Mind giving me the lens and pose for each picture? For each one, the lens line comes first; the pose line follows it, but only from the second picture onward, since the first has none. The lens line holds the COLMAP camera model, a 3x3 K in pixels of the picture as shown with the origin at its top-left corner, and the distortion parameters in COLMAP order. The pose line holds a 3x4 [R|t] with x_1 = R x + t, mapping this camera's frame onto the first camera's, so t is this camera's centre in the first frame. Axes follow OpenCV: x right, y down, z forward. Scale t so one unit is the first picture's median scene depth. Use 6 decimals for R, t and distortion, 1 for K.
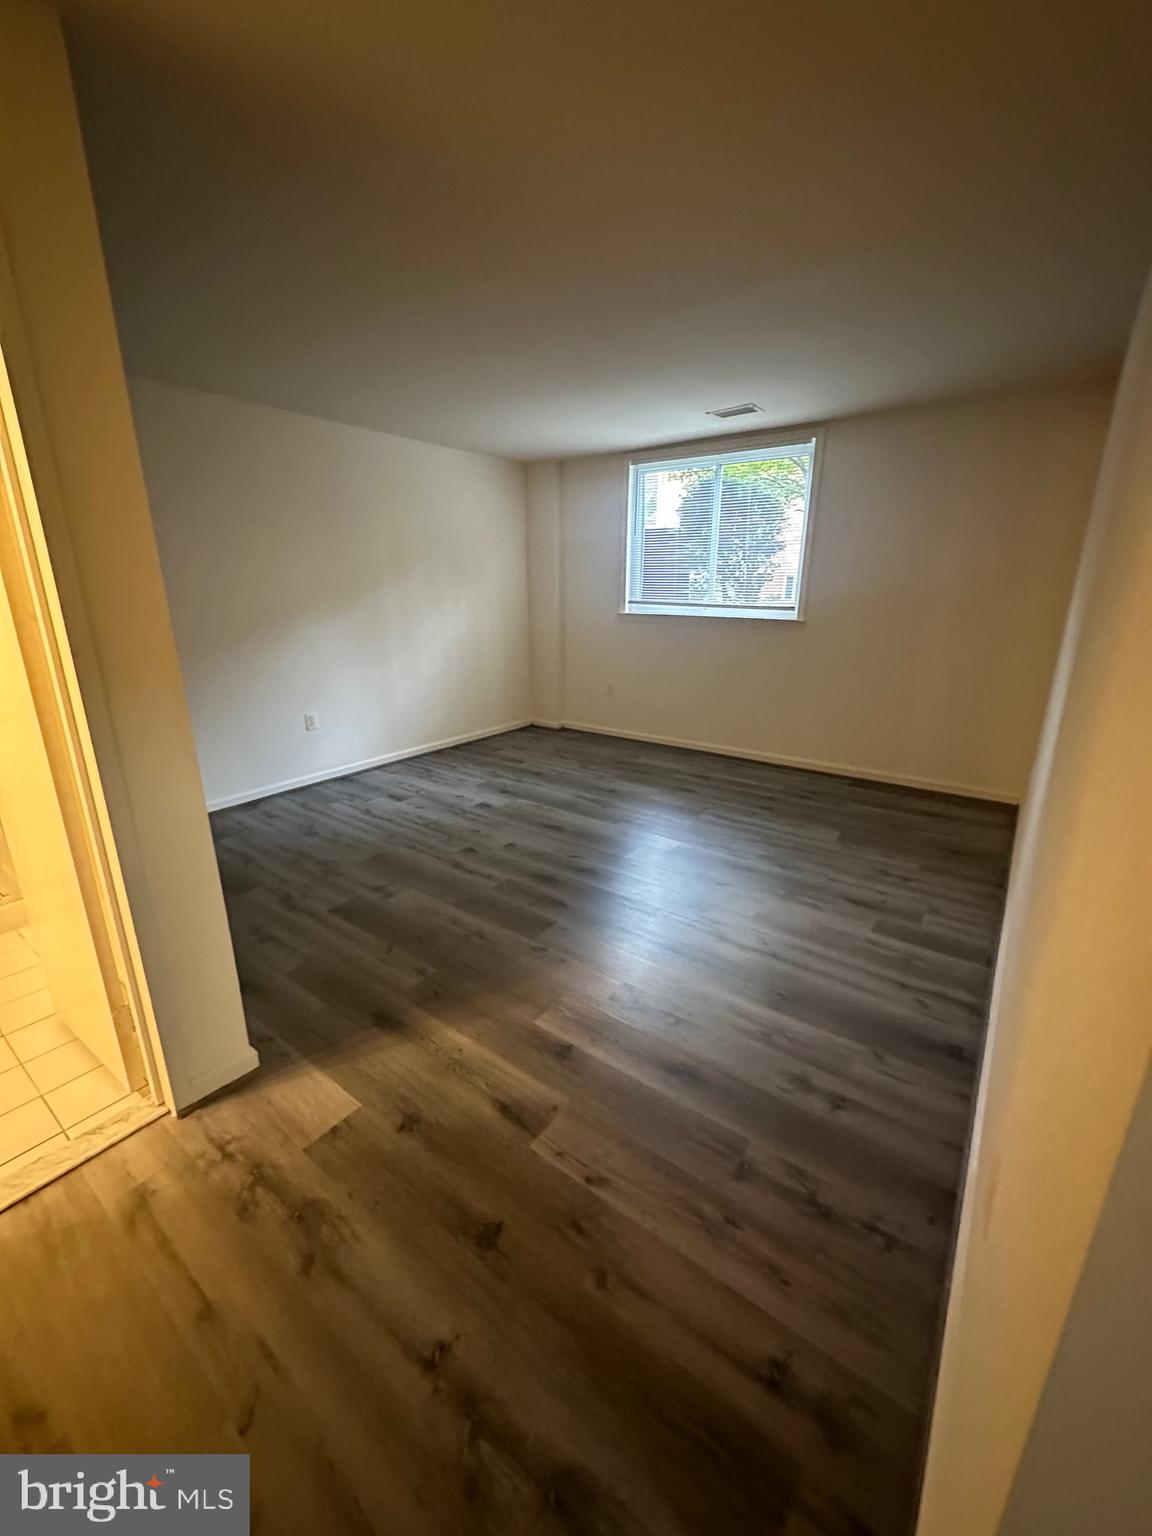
lens RADIAL K [[611.1, 0, 576.0], [0, 611.1, 768.0], [0, 0, 1]] dist [-0.001960, 0.000022]
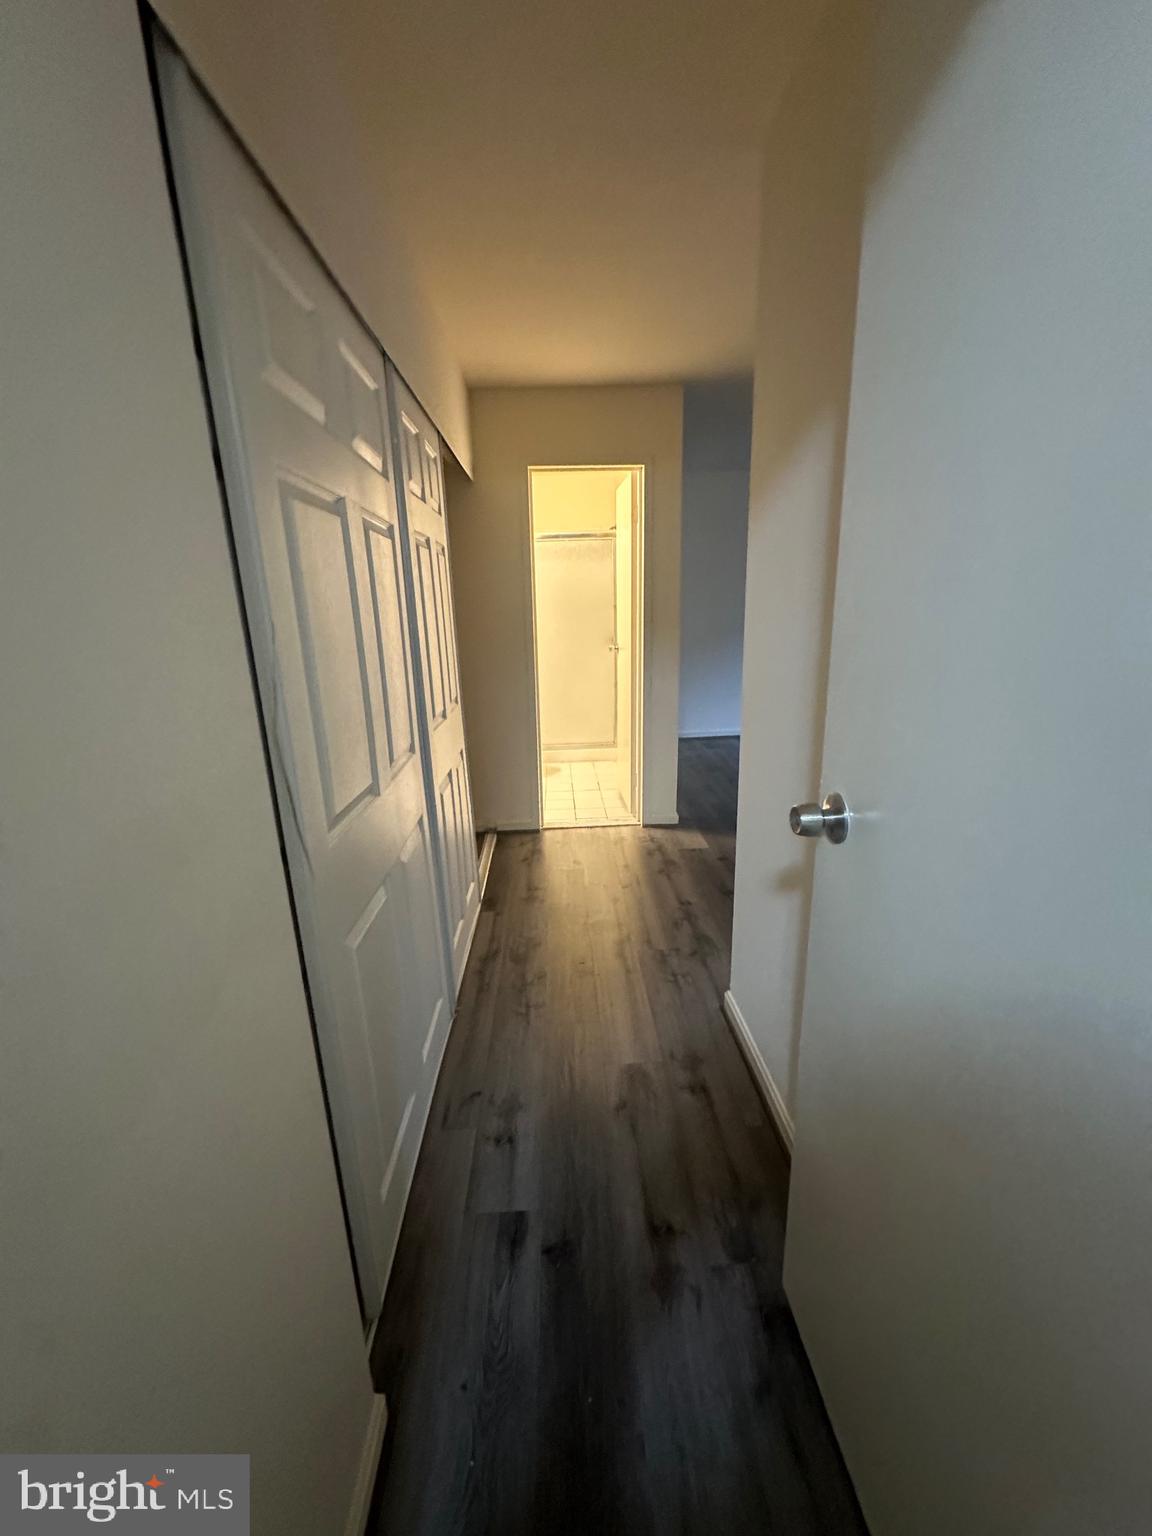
lens RADIAL K [[611.1, 0, 576.0], [0, 611.1, 768.0], [0, 0, 1]] dist [-0.001960, 0.000022]
pose [[0.626027, 0.181197, -0.758458, 0.896359], [-0.187632, 0.979055, 0.079027, 0.225644], [0.756891, 0.092838, 0.646913, -0.695662]]
